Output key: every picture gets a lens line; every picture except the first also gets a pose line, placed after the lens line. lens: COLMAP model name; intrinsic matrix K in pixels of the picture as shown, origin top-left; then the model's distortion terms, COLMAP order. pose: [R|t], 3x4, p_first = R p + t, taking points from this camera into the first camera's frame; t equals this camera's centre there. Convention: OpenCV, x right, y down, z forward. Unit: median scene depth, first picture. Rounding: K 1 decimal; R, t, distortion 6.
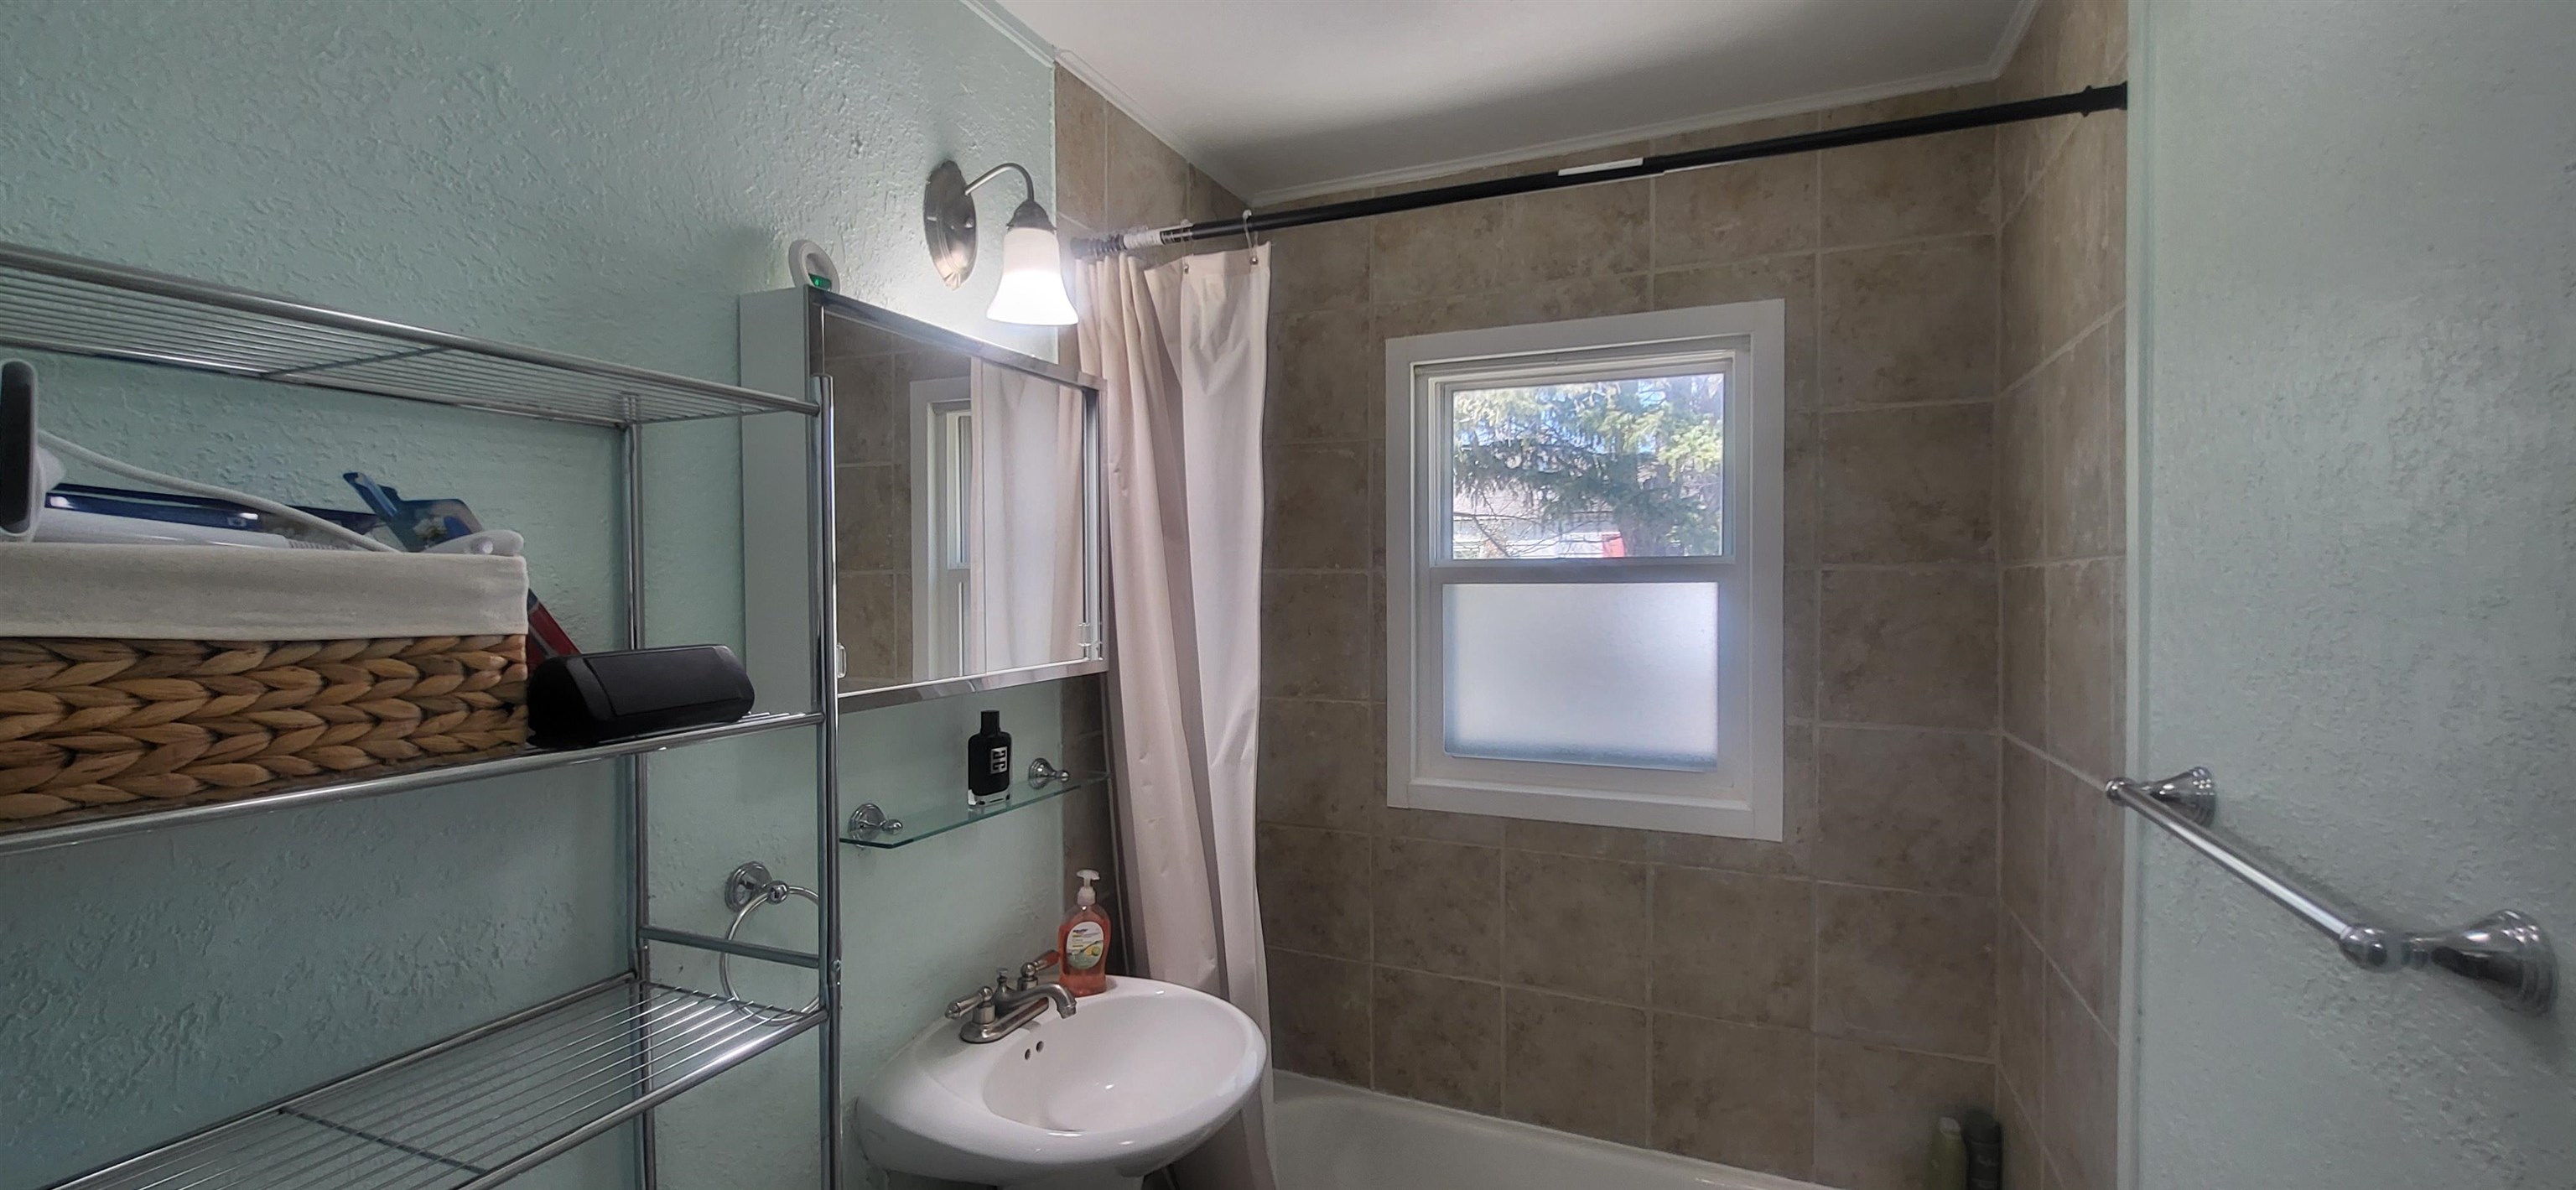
lens RADIAL K [[1012.8, 0, 1301.8], [0, 1012.8, 601.0], [0, 0, 1]] dist [0.000133, -0.000907]
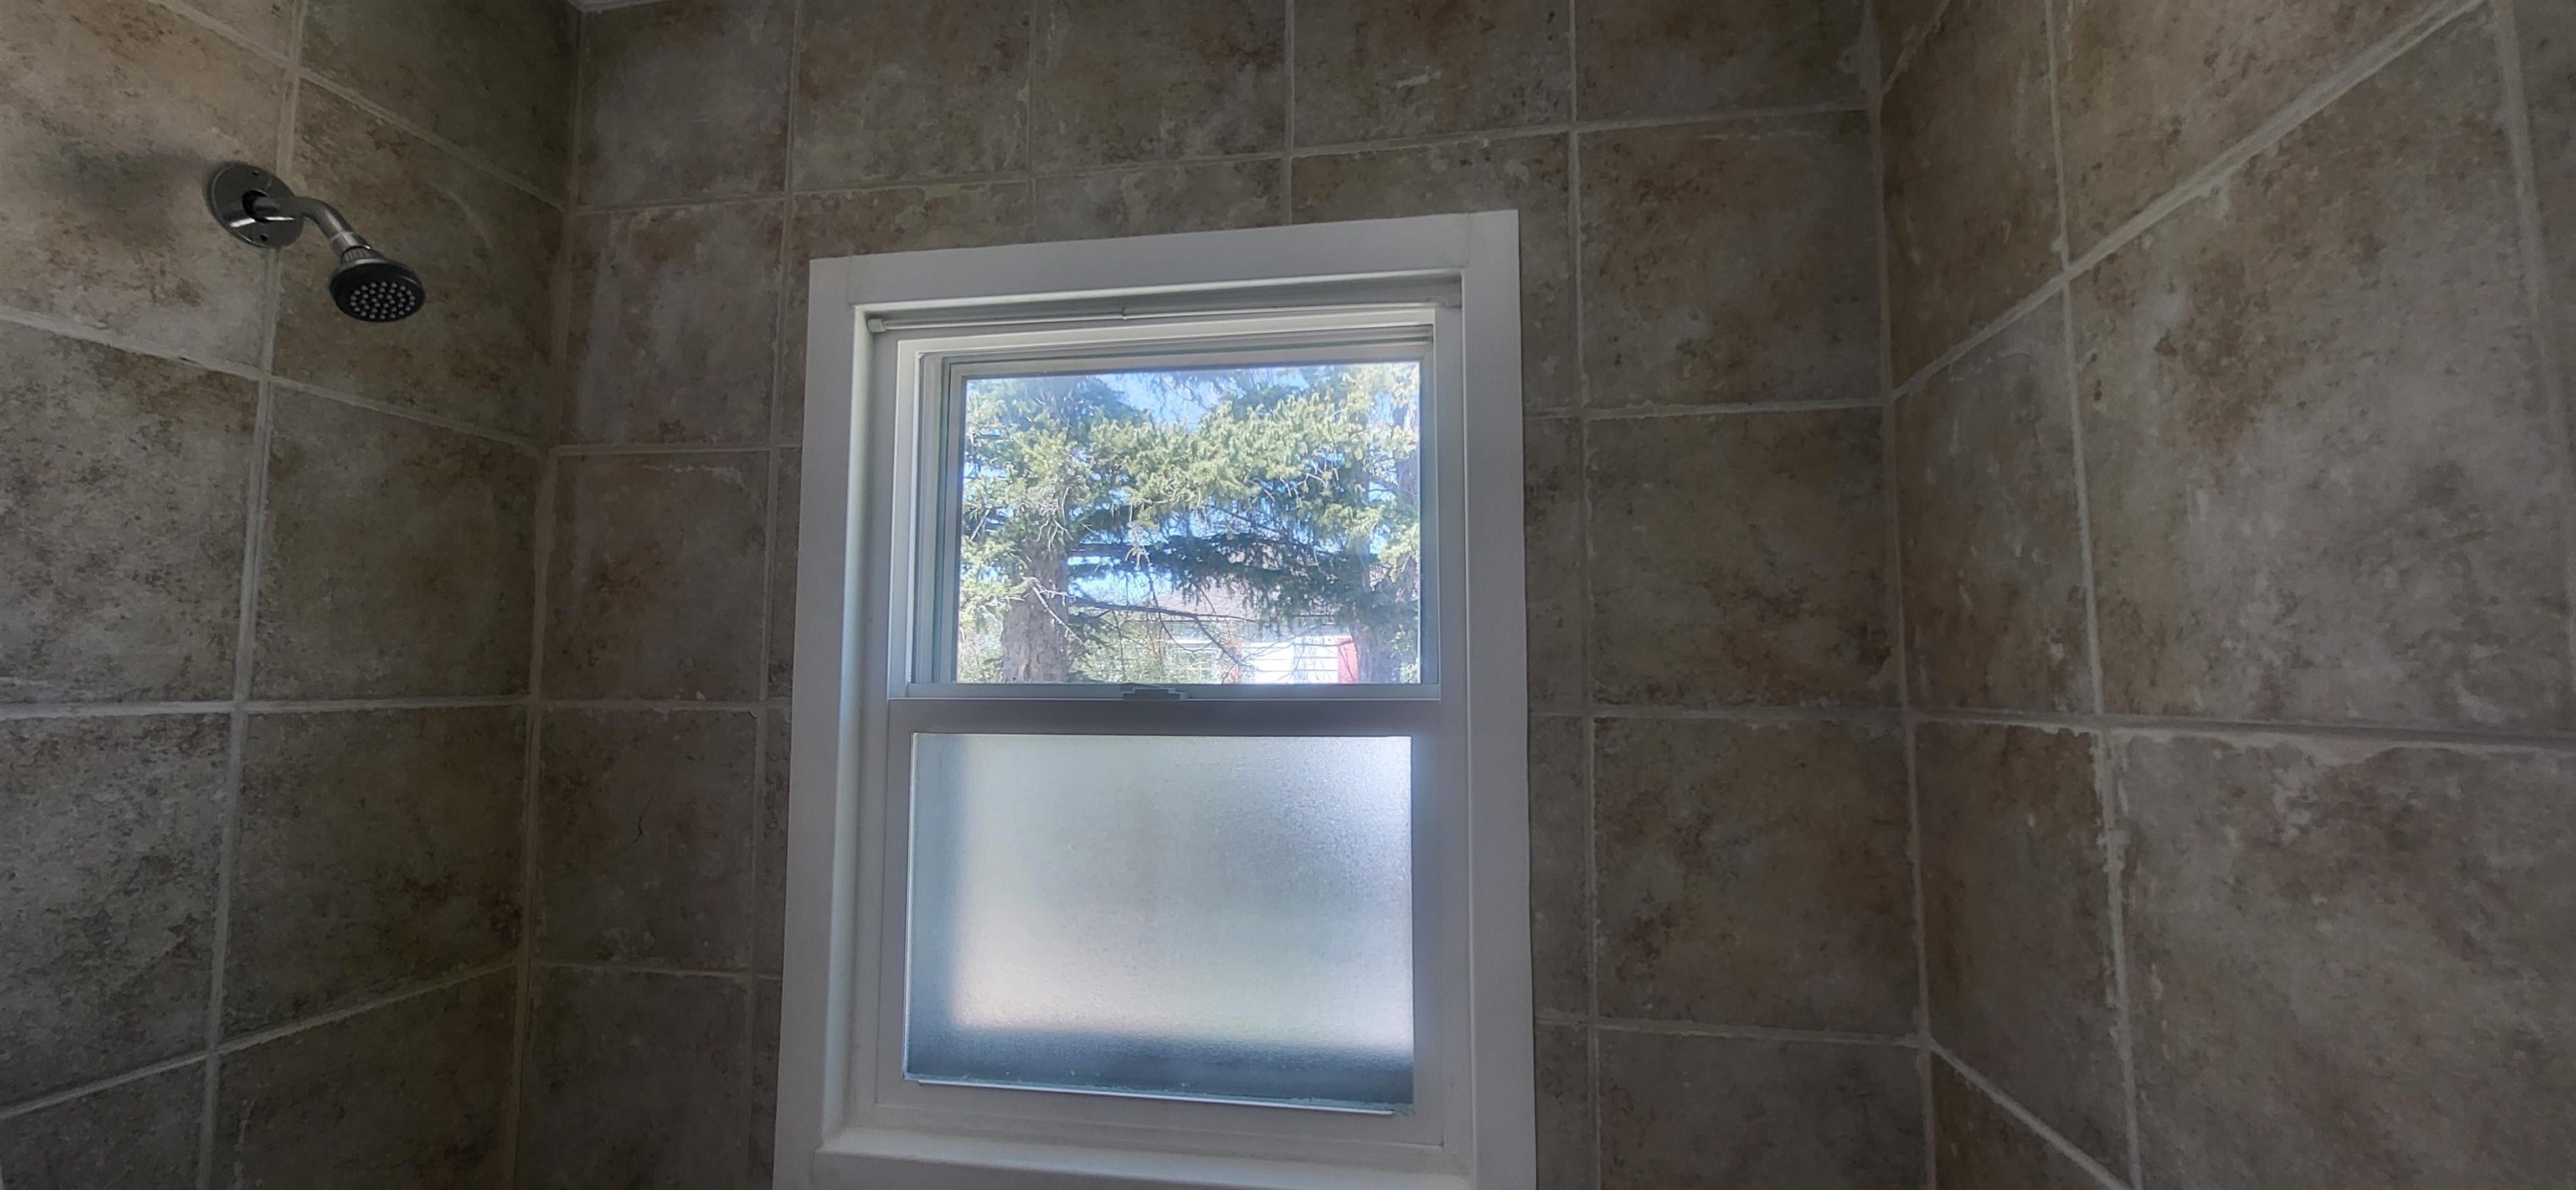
lens RADIAL K [[1010.9, 0, 1305.0], [0, 1010.9, 599.2], [0, 0, 1]] dist [-0.000470, -0.000618]
pose [[0.969572, 0.025331, 0.243492, 0.243471], [-0.000750, 0.994935, -0.100515, -0.038778], [-0.244805, 0.097274, 0.964680, 0.534211]]
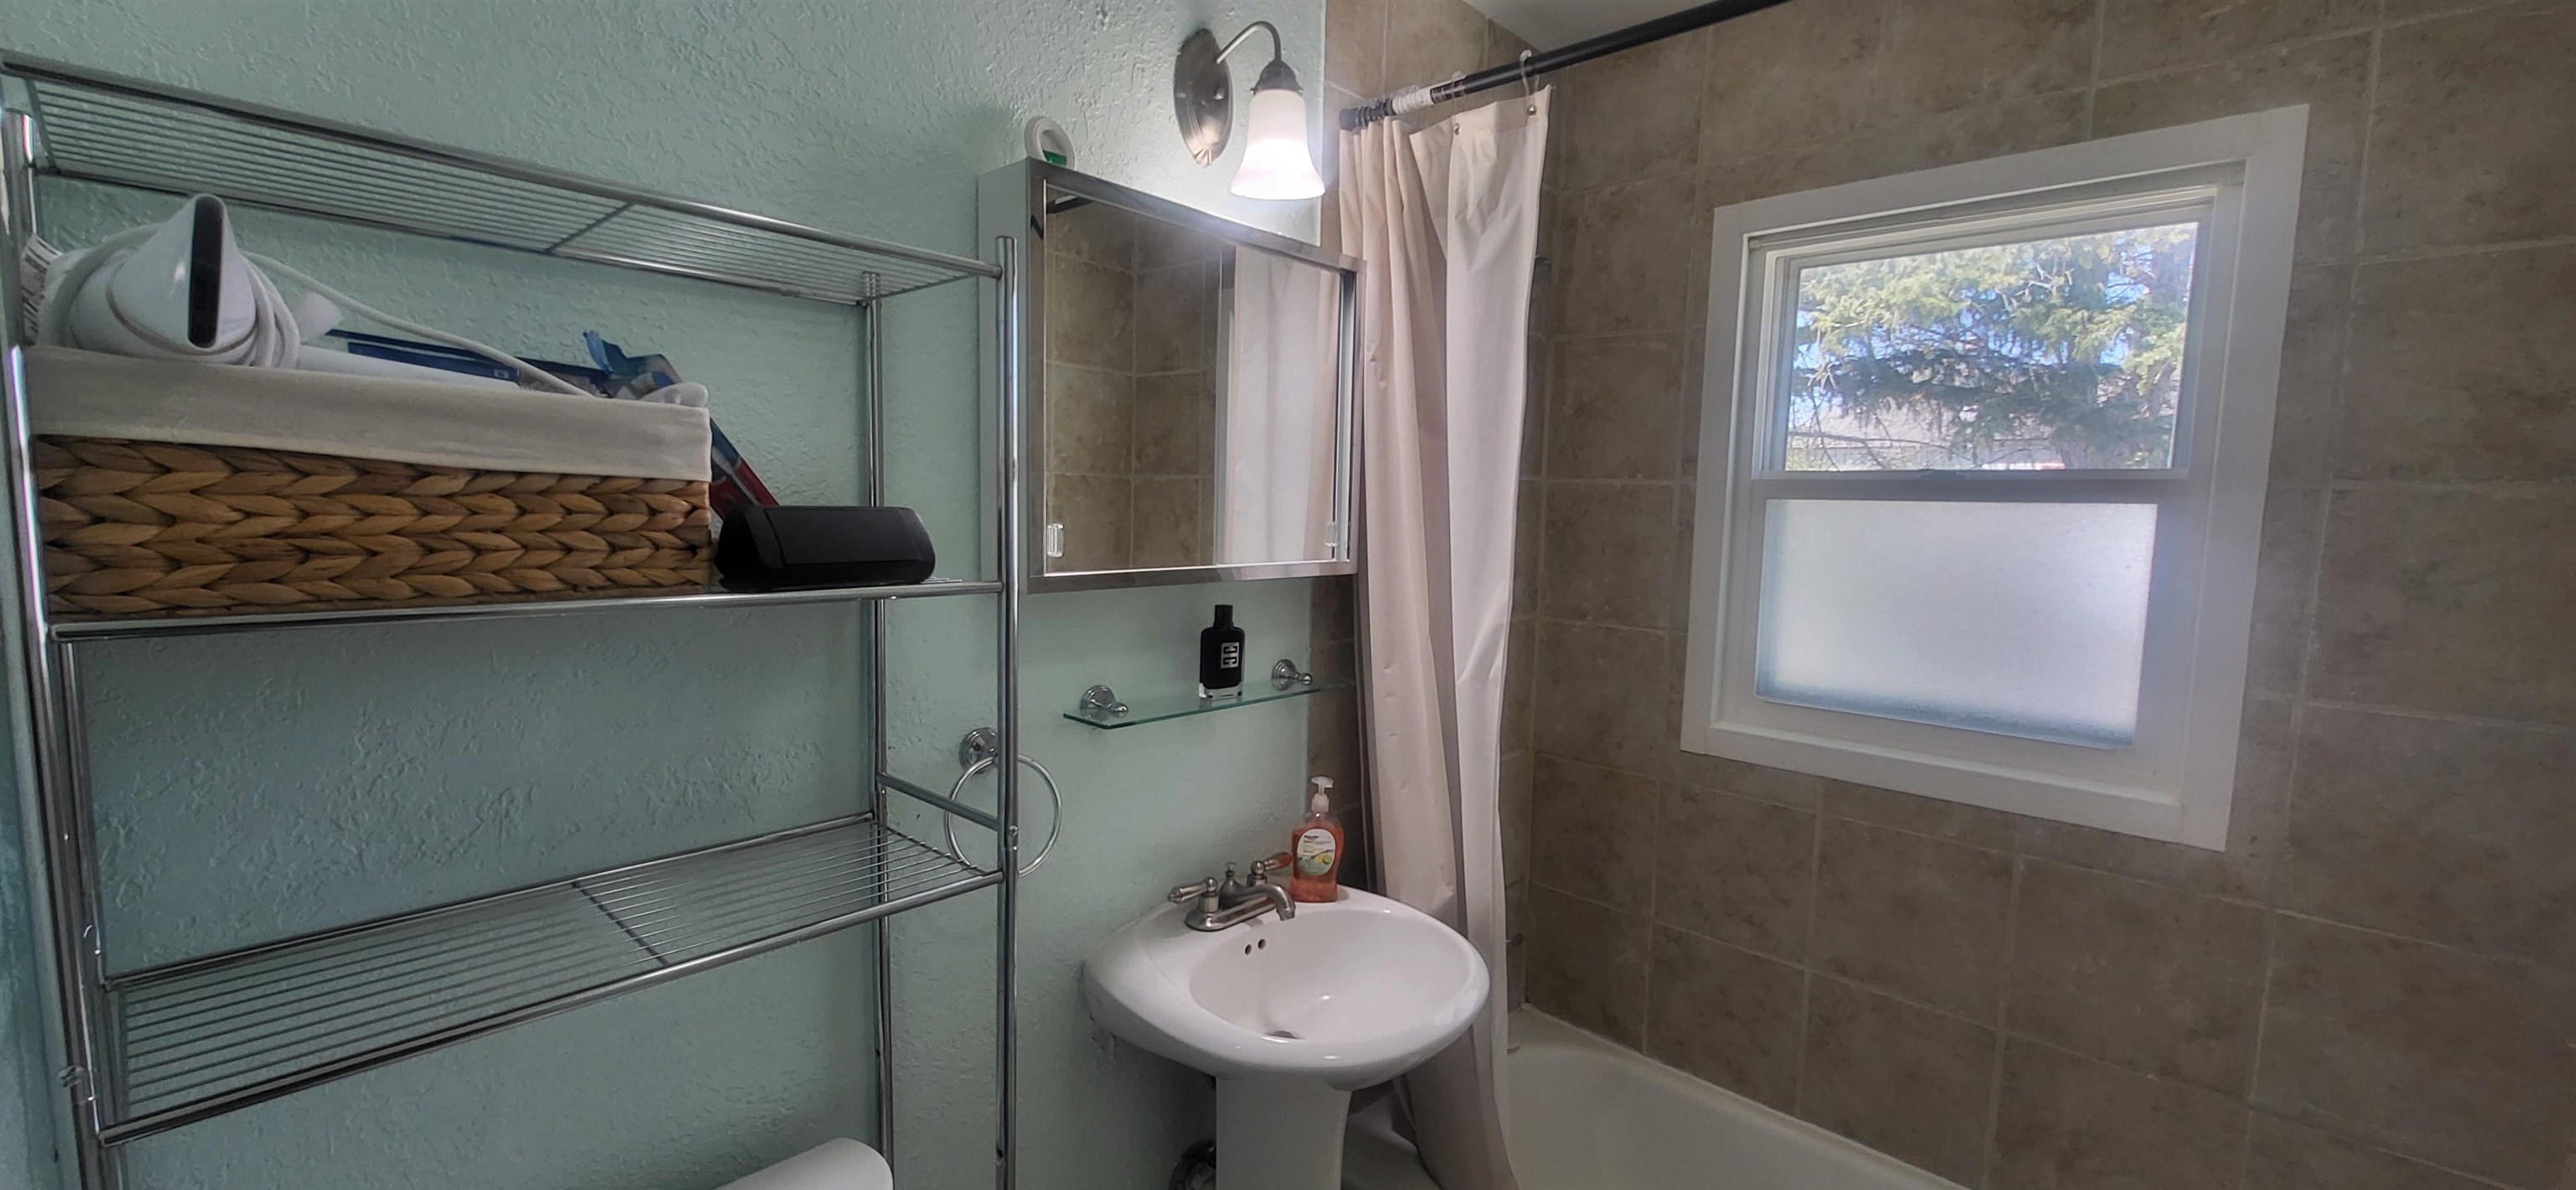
lens RADIAL K [[1012.8, 0, 1301.8], [0, 1012.8, 601.0], [0, 0, 1]] dist [0.000133, -0.000907]
pose [[0.941416, 0.061046, -0.331676, 0.069311], [-0.037239, 0.996283, 0.077672, 0.019878], [0.335185, -0.060770, 0.940190, 0.077942]]
